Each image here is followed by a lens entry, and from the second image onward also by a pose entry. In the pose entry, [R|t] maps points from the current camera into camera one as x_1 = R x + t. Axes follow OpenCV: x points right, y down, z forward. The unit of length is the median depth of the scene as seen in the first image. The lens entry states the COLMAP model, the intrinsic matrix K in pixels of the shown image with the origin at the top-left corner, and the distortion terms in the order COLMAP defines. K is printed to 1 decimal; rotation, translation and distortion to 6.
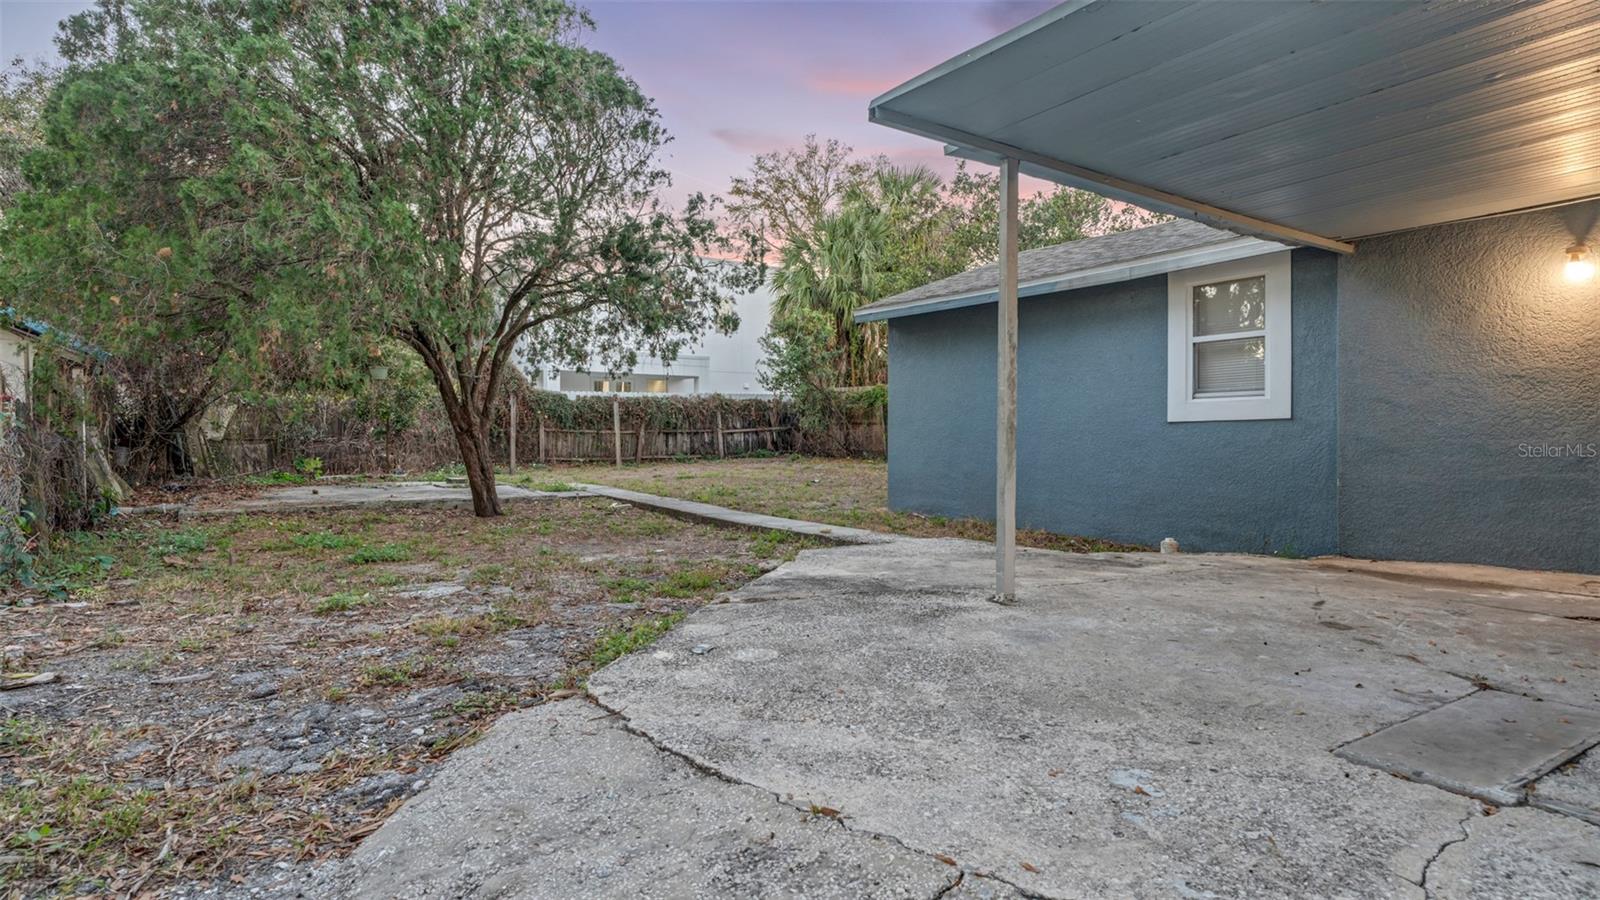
lens RADIAL K [[822.3, 0, 800.5], [0, 822.3, 448.7], [0, 0, 1]] dist [-0.002980, 0.000624]
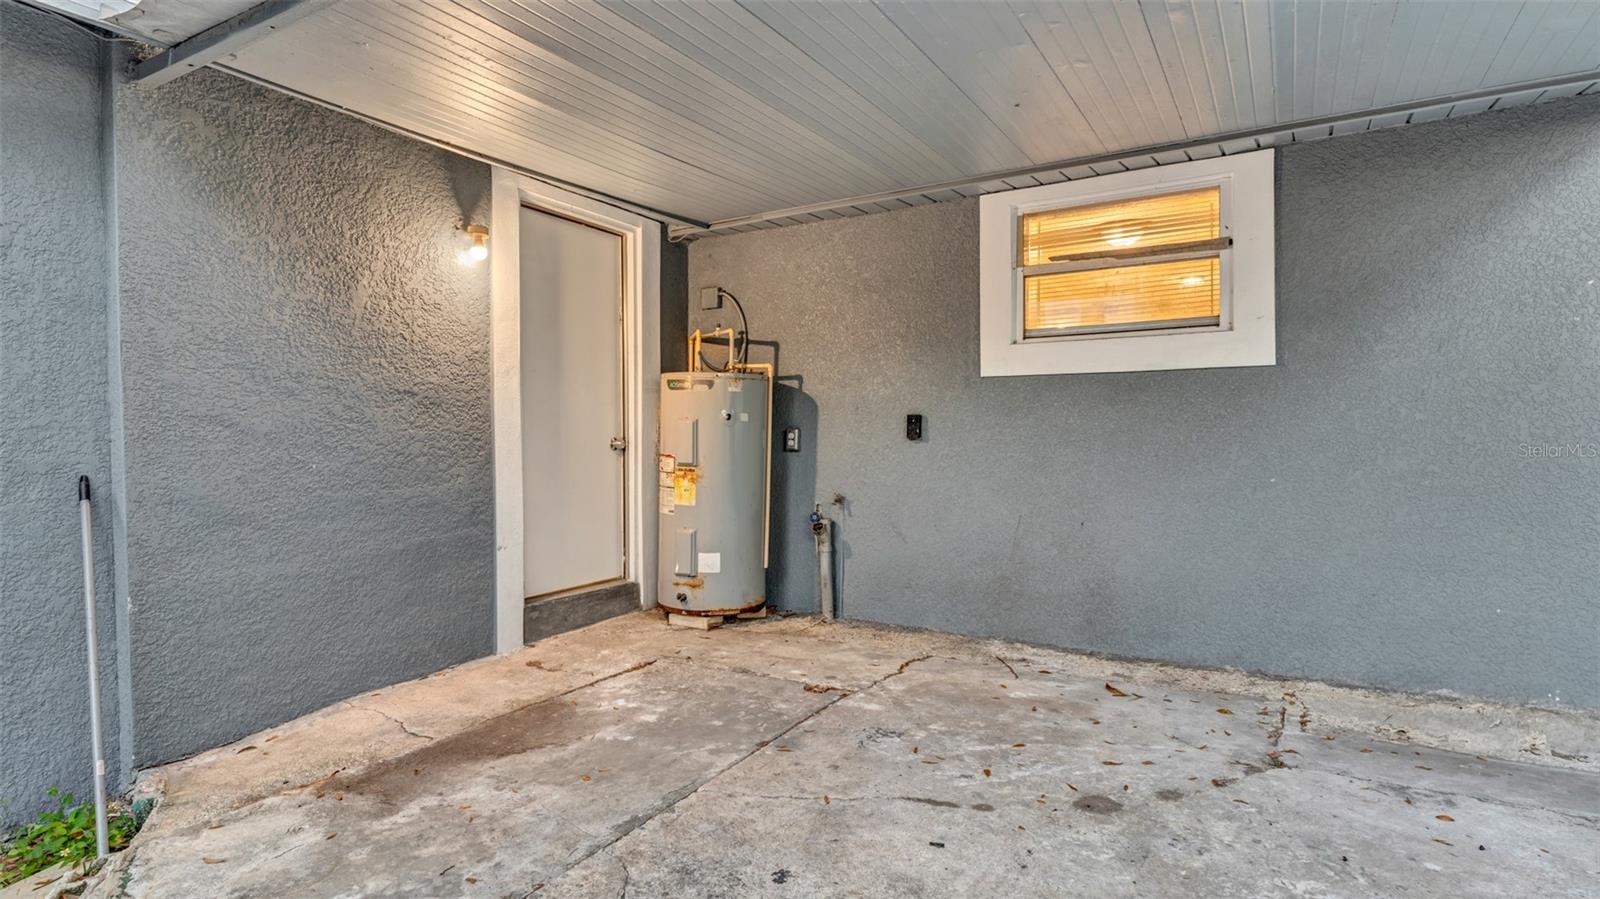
lens RADIAL K [[822.3, 0, 798.8], [0, 822.3, 454.6], [0, 0, 1]] dist [-0.002980, 0.000624]
pose [[-0.416538, -0.010374, 0.909059, 0.125708], [0.028168, 0.999308, 0.024310, -0.043180], [-0.908682, 0.035732, -0.415957, 0.948442]]
